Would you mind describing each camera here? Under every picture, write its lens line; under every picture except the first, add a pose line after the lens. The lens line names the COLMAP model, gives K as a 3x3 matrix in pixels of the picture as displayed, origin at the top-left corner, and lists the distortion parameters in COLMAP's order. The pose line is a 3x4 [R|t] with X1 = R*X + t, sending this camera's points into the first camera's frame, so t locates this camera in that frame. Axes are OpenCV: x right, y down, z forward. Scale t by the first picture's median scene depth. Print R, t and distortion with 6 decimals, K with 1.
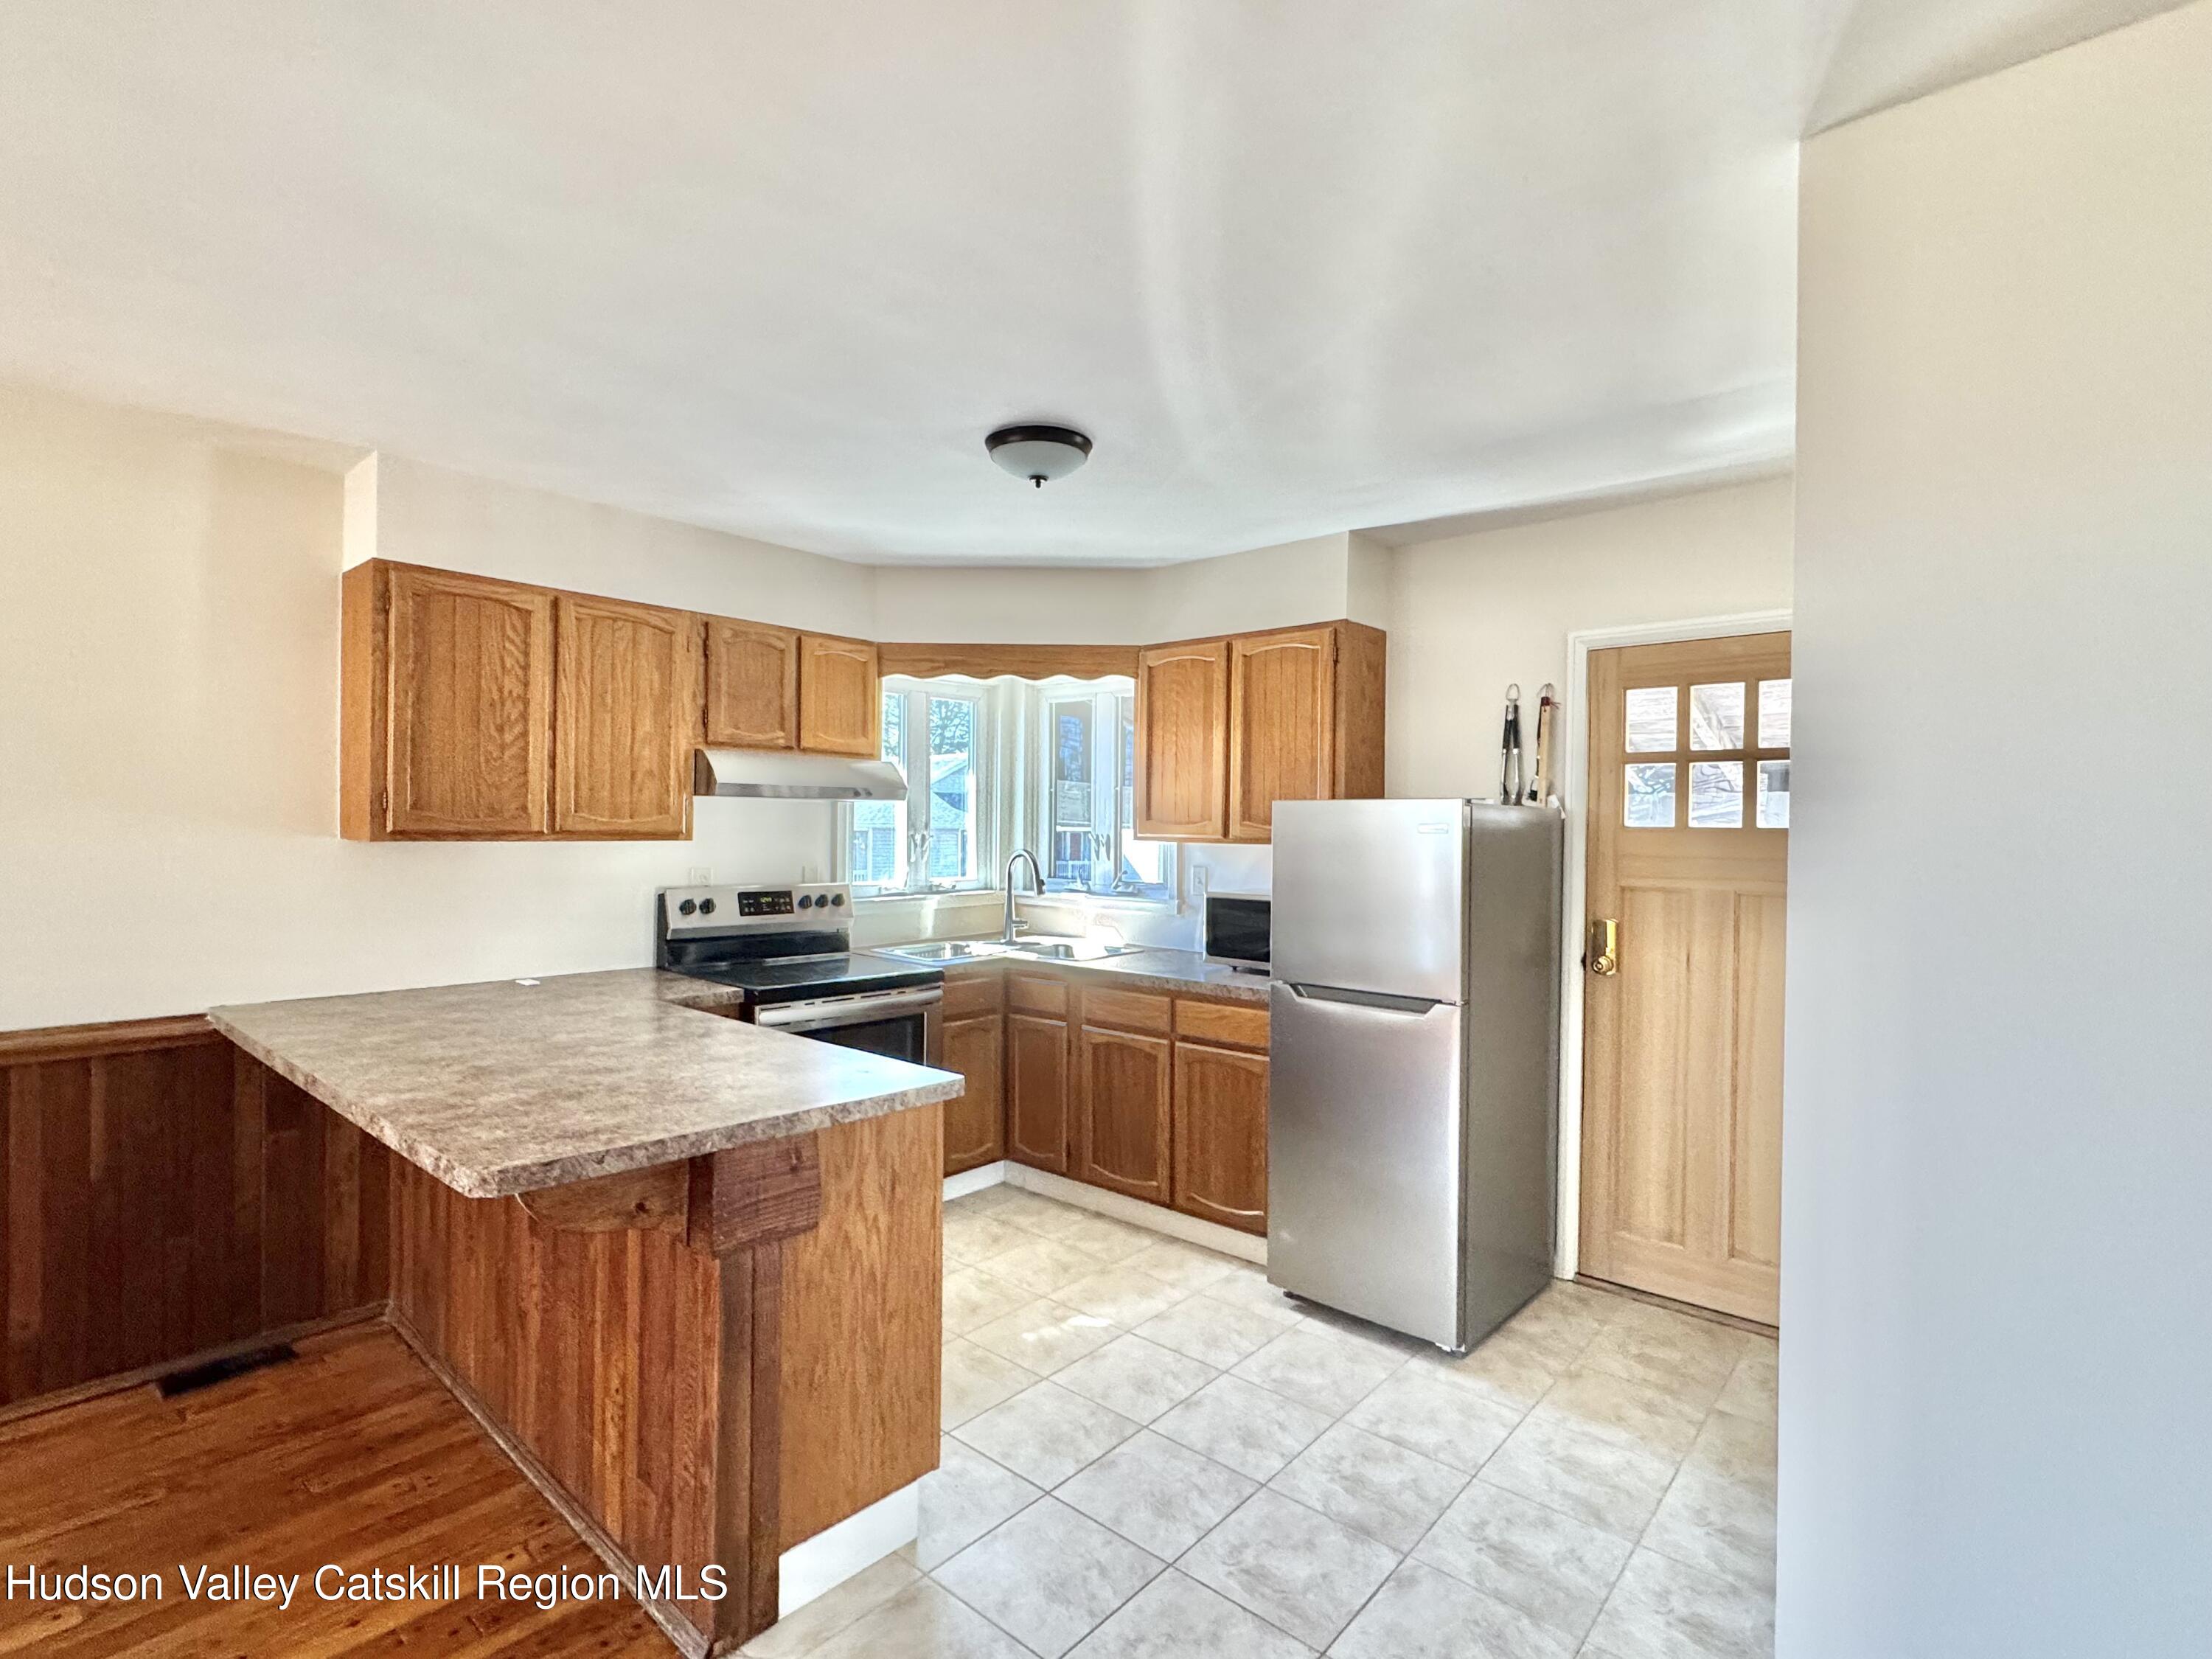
lens RADIAL K [[1071.2, 0, 1106.0], [0, 1071.2, 829.5], [0, 0, 1]] dist [0.001011, -0.000312]
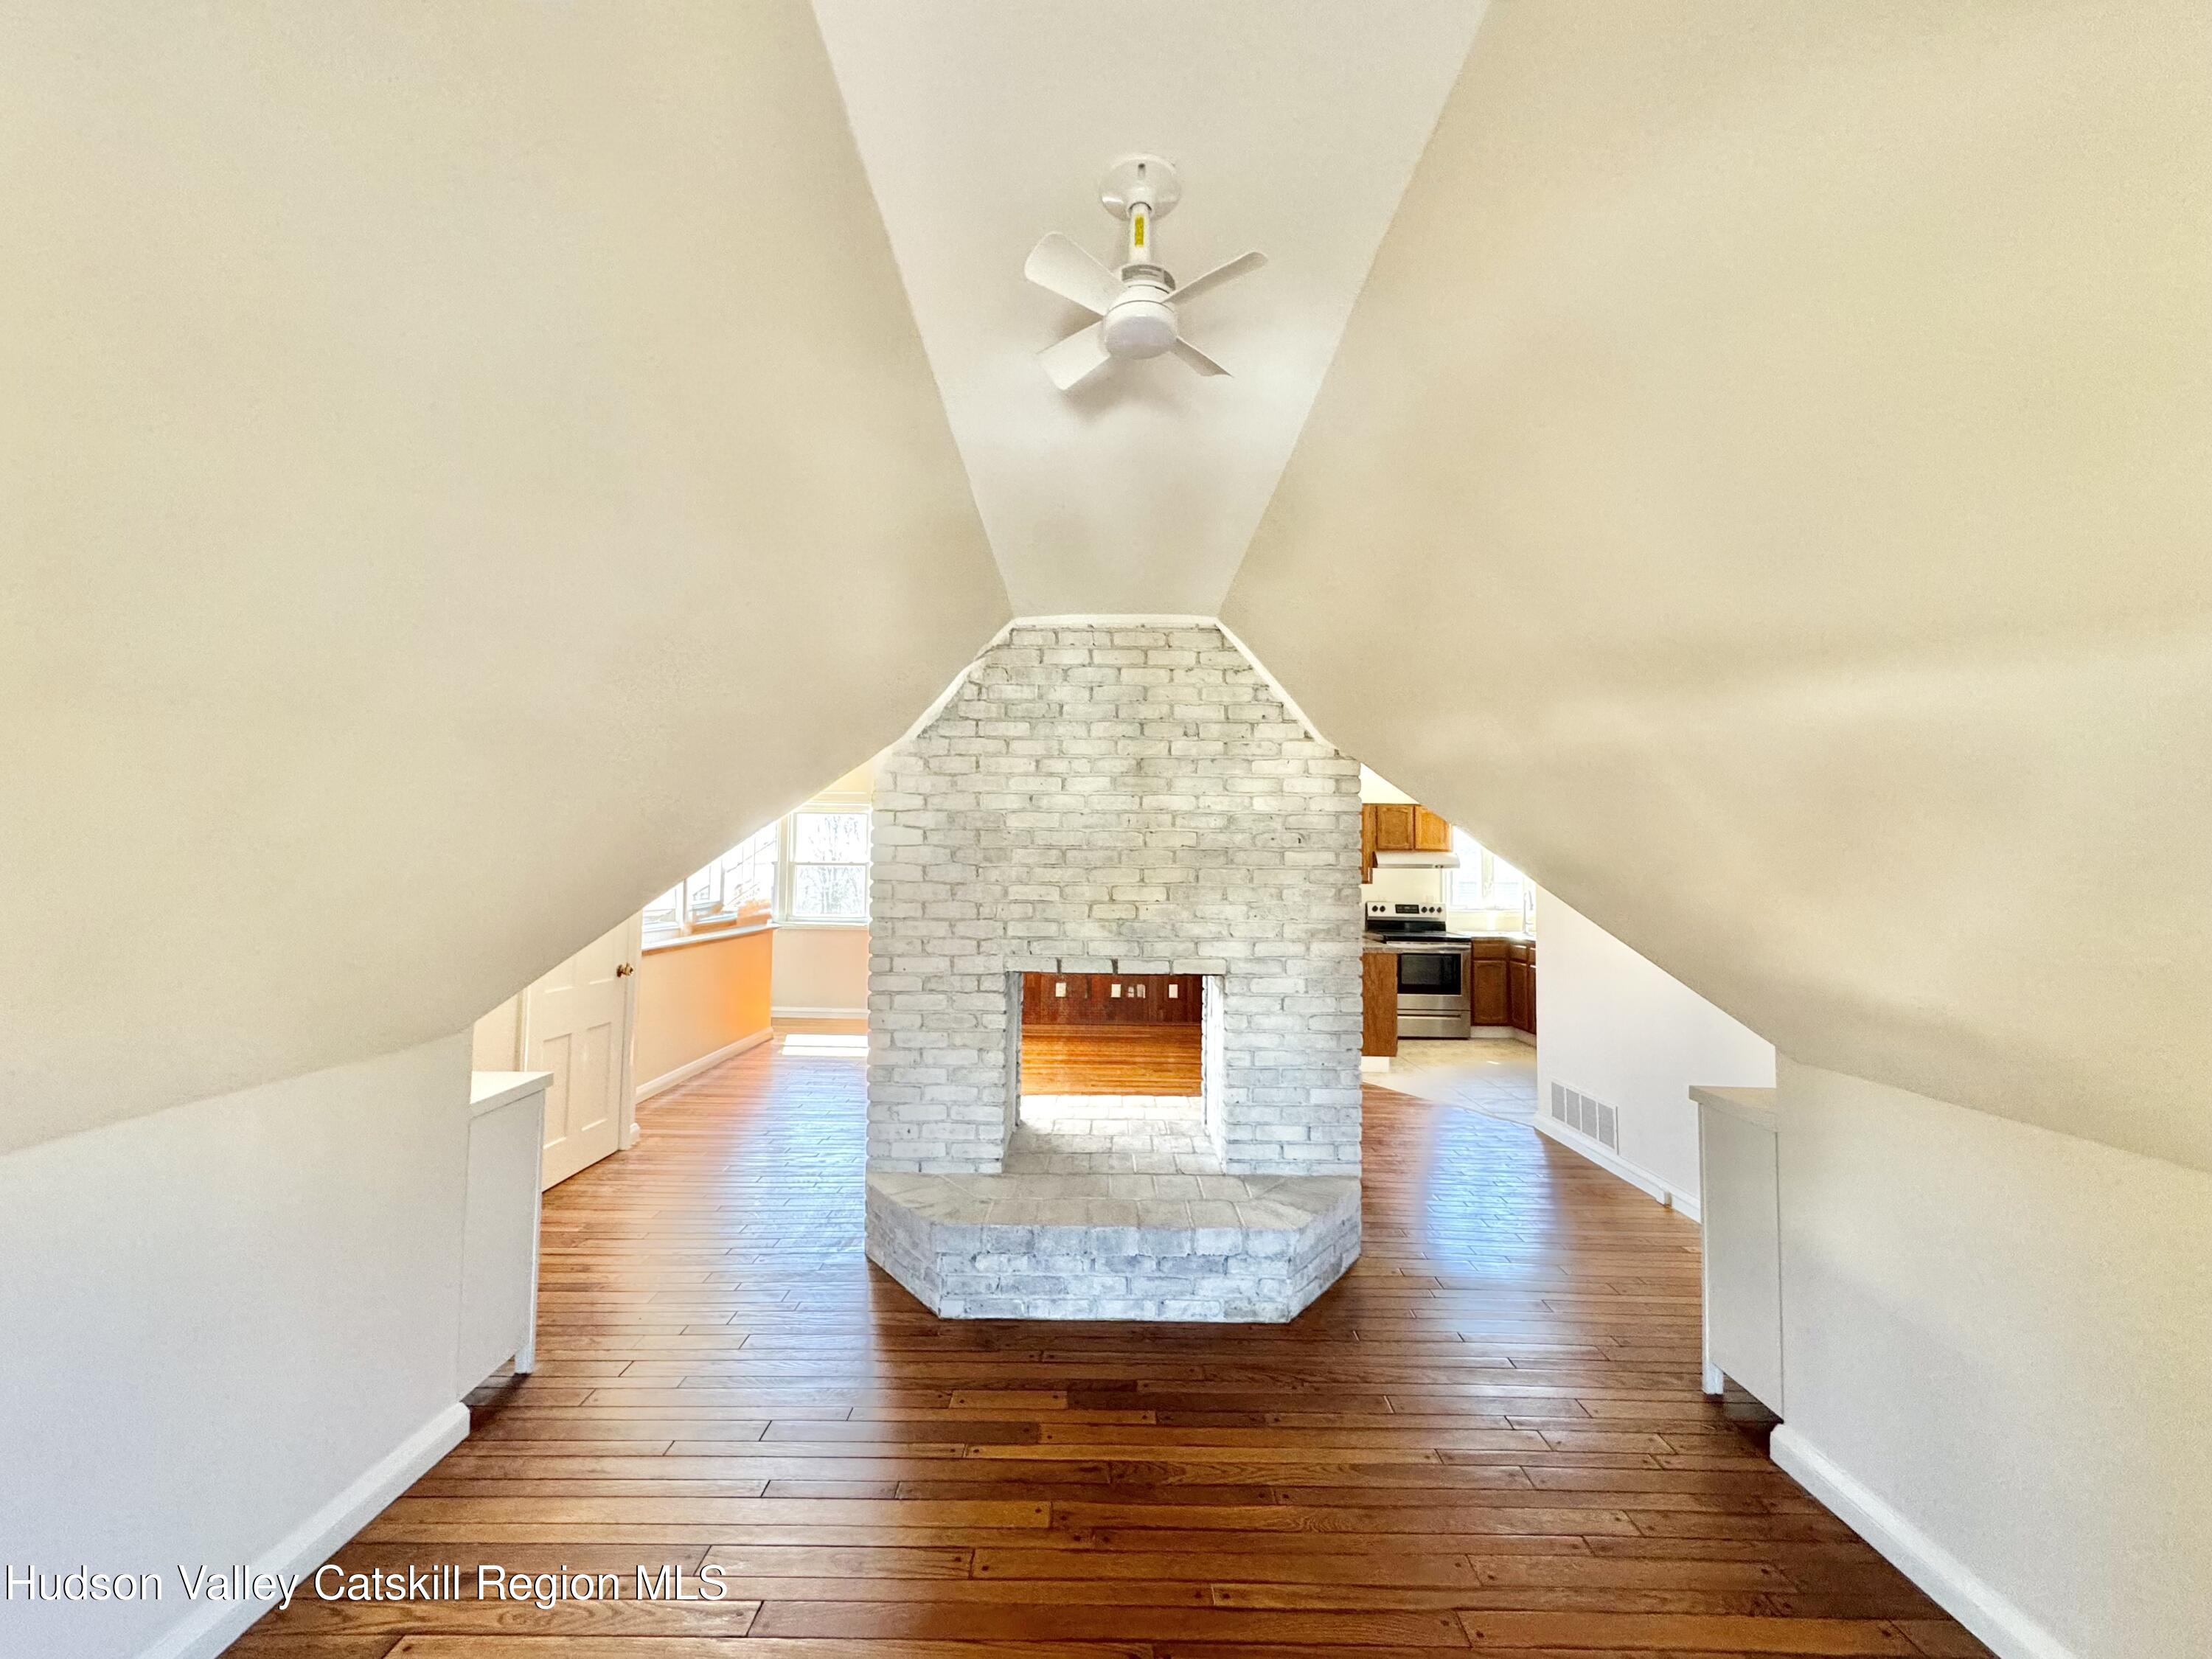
lens RADIAL K [[881.6, 0, 1108.0], [0, 881.6, 831.1], [0, 0, 1]] dist [-0.002822, -0.000360]
pose [[0.662296, -0.042009, -0.748063, 0.895762], [-0.005211, 0.998145, -0.060666, 0.016170], [0.749224, 0.044077, 0.660848, -1.061437]]
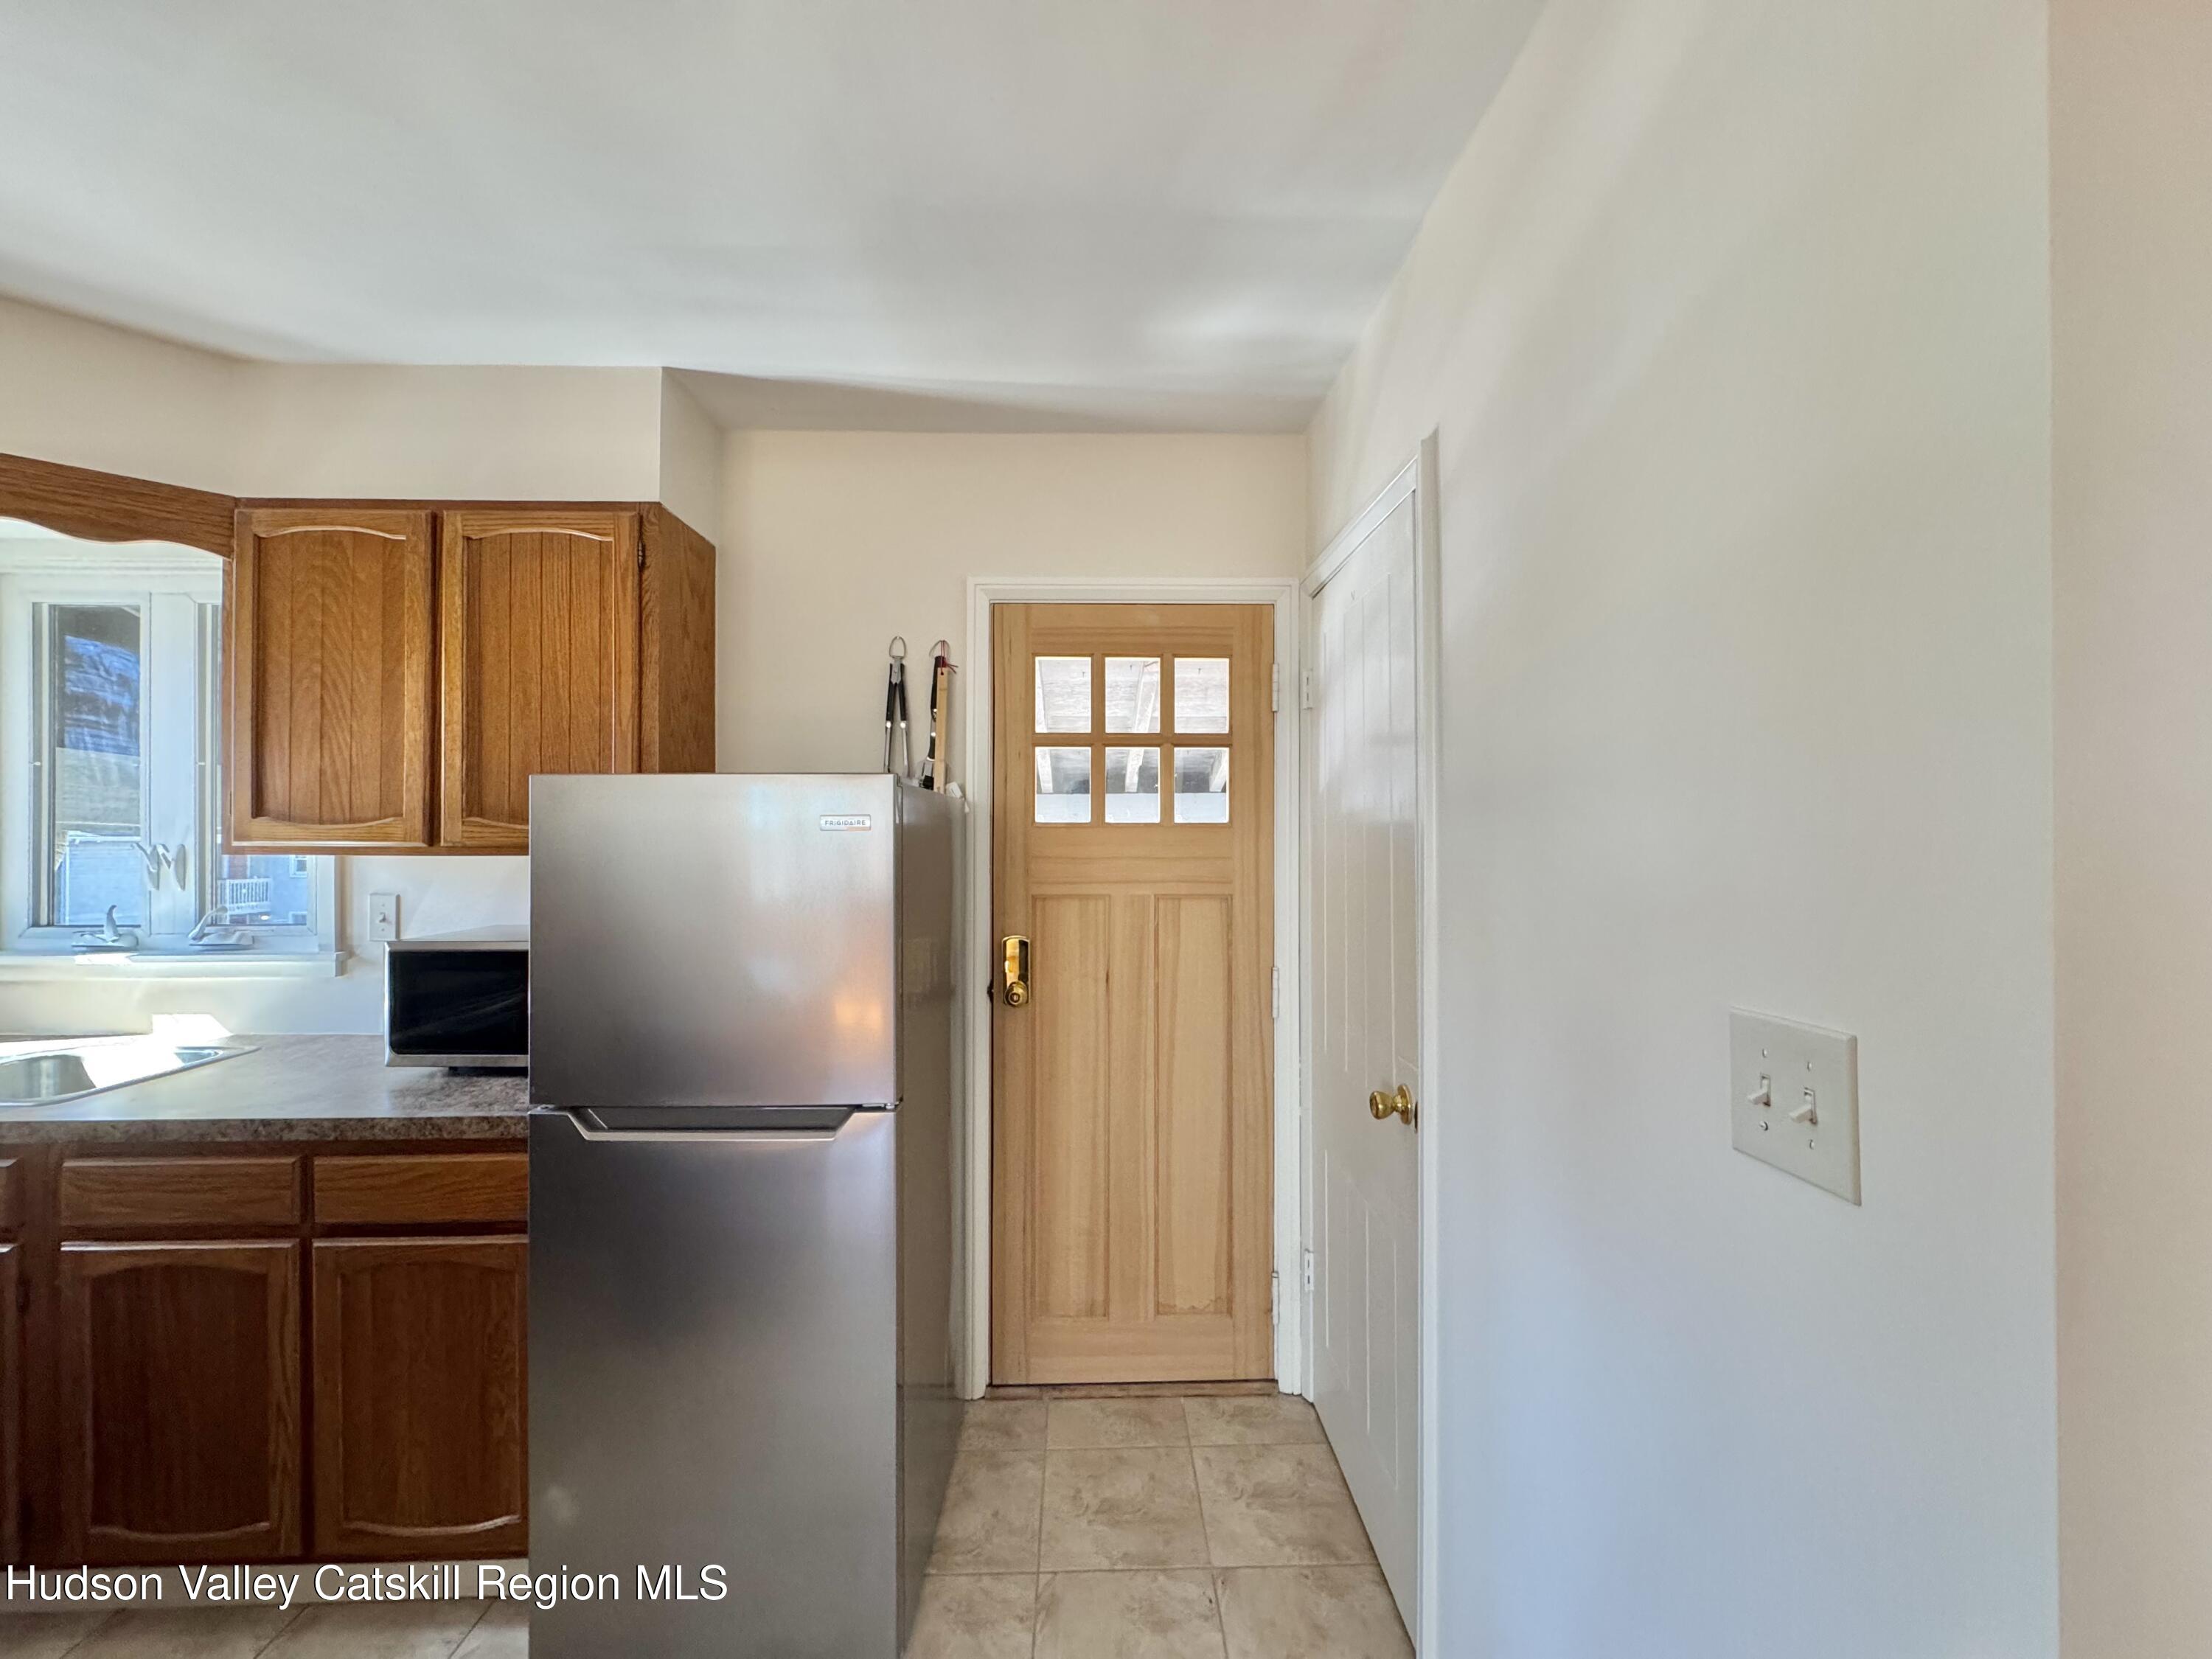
lens RADIAL K [[881.6, 0, 1108.0], [0, 881.6, 831.1], [0, 0, 1]] dist [-0.002822, -0.000360]
pose [[0.734127, -0.008255, 0.678962, 0.061065], [0.010986, 0.999940, 0.000279, 0.004107], [-0.678924, 0.007254, 0.734173, 0.427673]]
